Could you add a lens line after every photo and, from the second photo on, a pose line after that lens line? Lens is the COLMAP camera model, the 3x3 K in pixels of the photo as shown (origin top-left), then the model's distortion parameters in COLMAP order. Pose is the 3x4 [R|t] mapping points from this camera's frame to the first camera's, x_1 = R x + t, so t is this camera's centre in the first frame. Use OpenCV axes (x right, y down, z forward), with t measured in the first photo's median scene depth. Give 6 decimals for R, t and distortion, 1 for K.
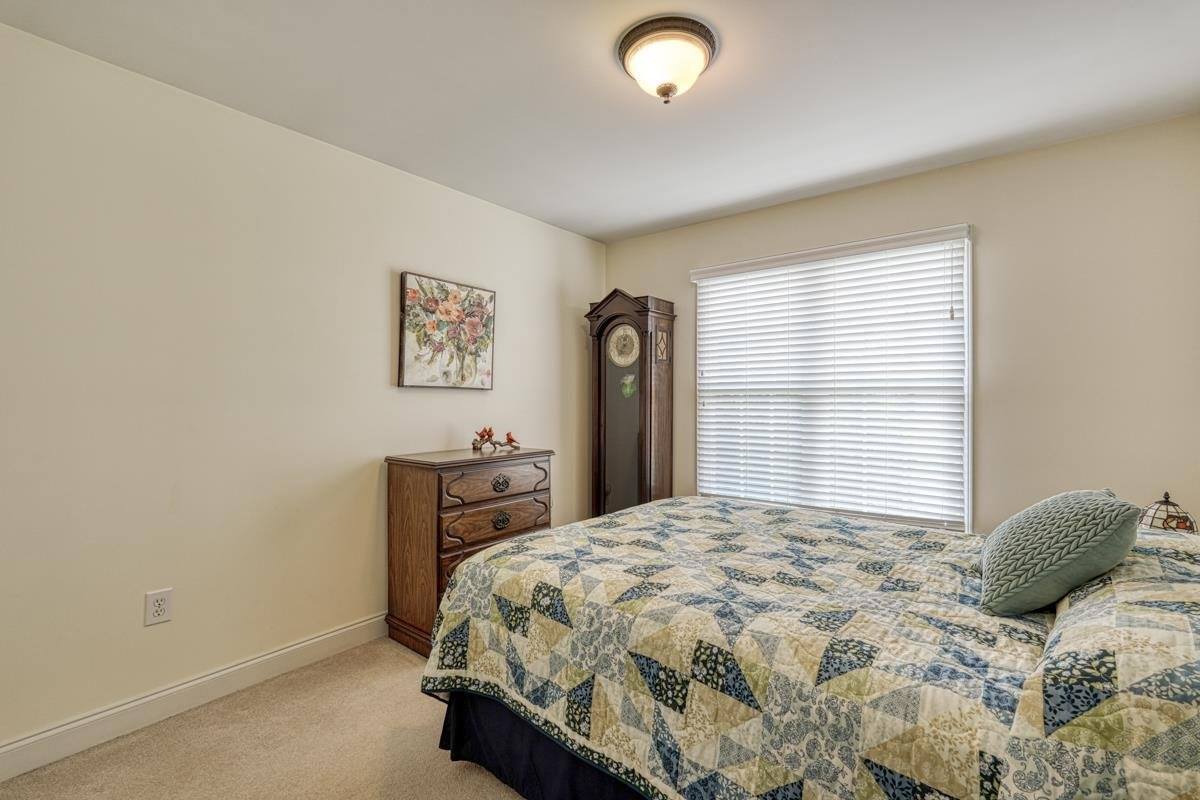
lens RADIAL K [[529.5, 0, 597.8], [0, 529.5, 398.9], [0, 0, 1]] dist [0.002544, 0.000288]
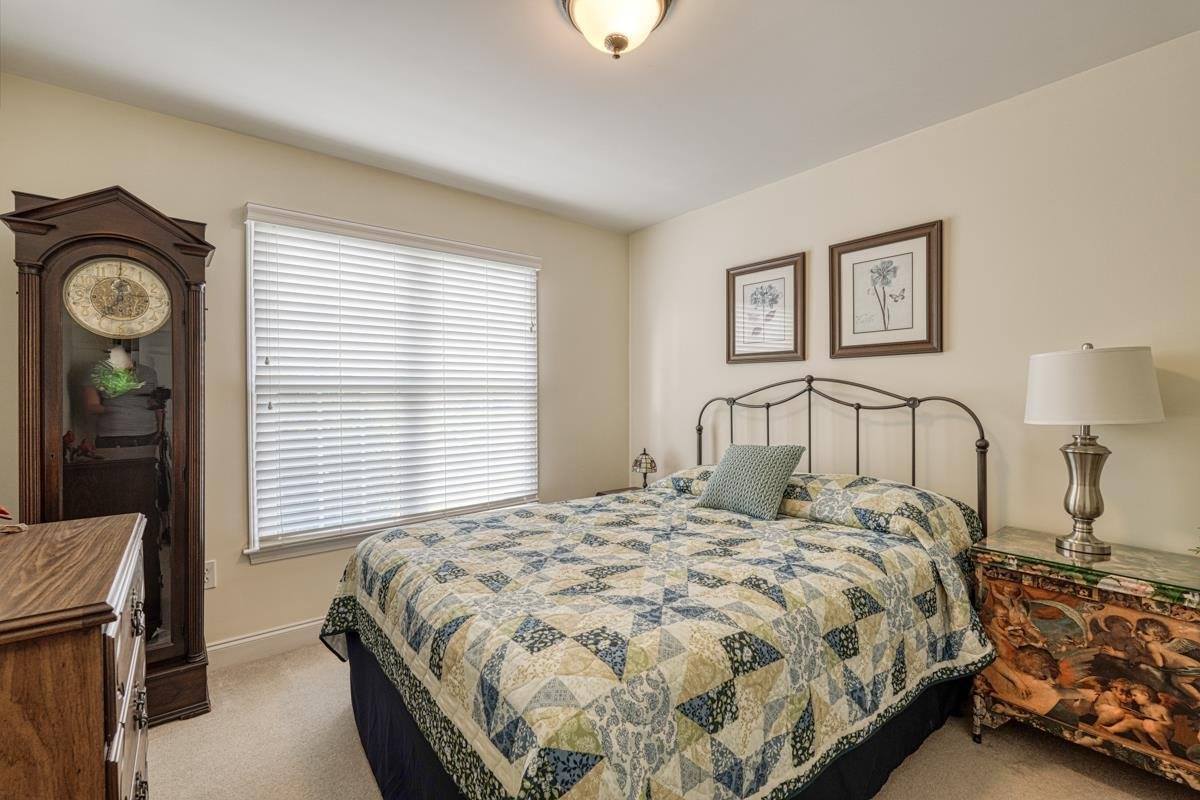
lens RADIAL K [[529.5, 0, 600.5], [0, 529.5, 399.7], [0, 0, 1]] dist [0.002544, 0.000288]
pose [[0.210029, -0.011516, 0.977627, -0.809268], [0.009601, 0.999907, 0.009716, -0.003209], [-0.977648, 0.007346, 0.210120, 0.932229]]
